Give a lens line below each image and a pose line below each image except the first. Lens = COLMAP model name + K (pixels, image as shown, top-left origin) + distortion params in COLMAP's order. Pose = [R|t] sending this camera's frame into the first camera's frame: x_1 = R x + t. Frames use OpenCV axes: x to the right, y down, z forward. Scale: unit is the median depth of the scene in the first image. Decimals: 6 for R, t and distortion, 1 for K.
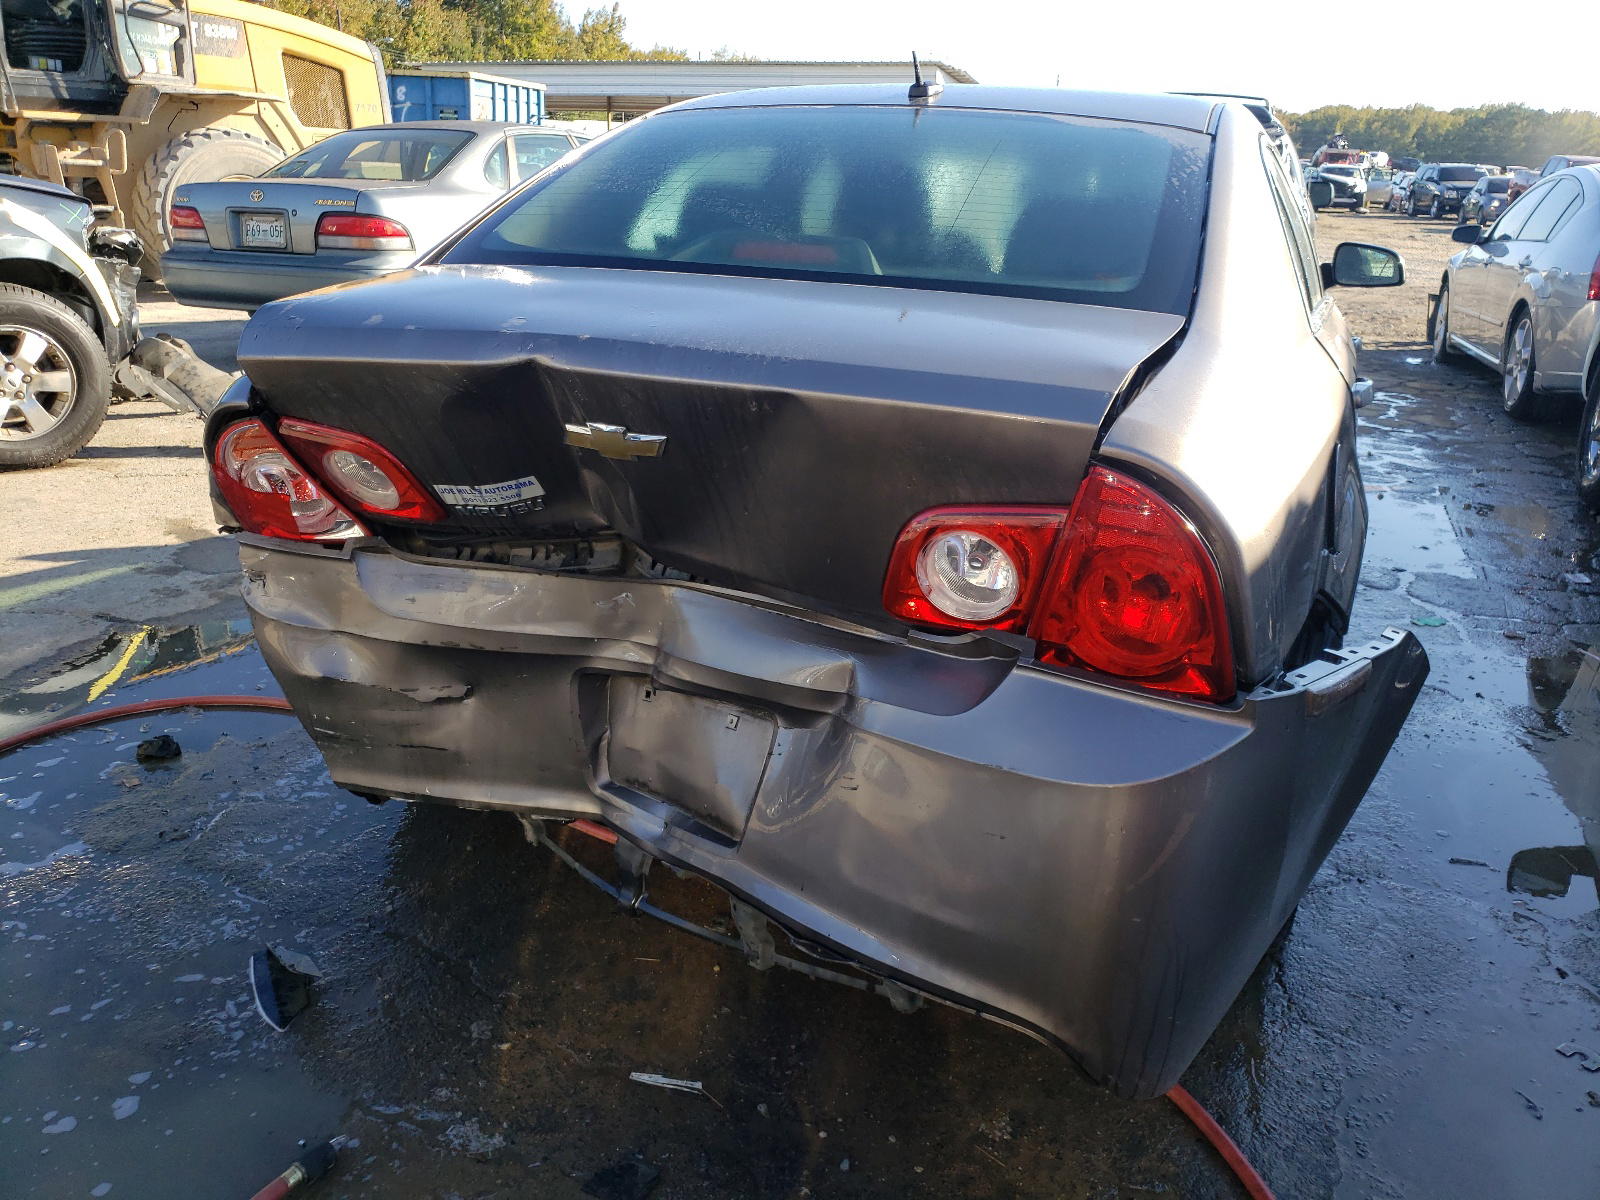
lens RADIAL K [[1197.7, 0, 800.0], [0, 1197.7, 600.0], [0, 0, 1]] dist [-0.001652, 0.001458]
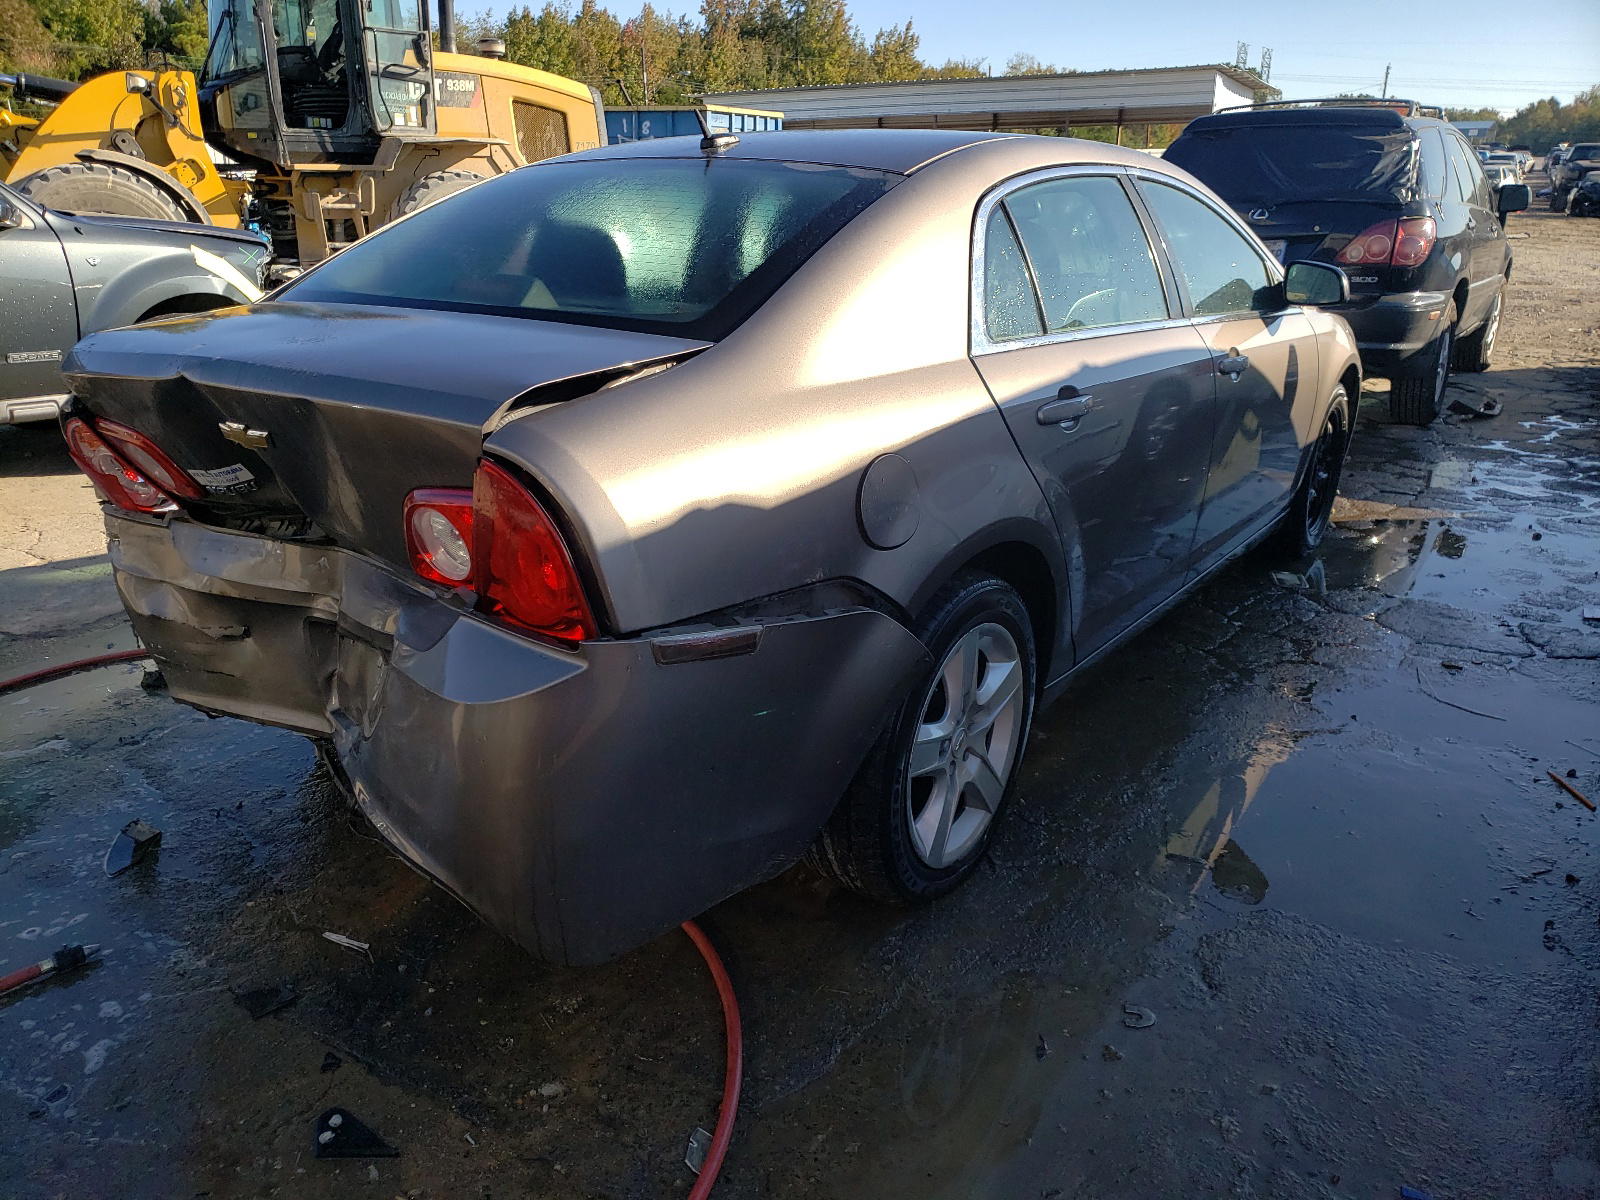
lens RADIAL K [[1226.4, 0, 798.8], [0, 1226.4, 609.3], [0, 0, 1]] dist [-0.010293, 0.001710]
pose [[0.969053, 0.046873, -0.242360, 0.131530], [-0.049552, 0.998759, -0.004963, 0.006139], [0.241826, 0.016819, 0.970174, -0.029597]]
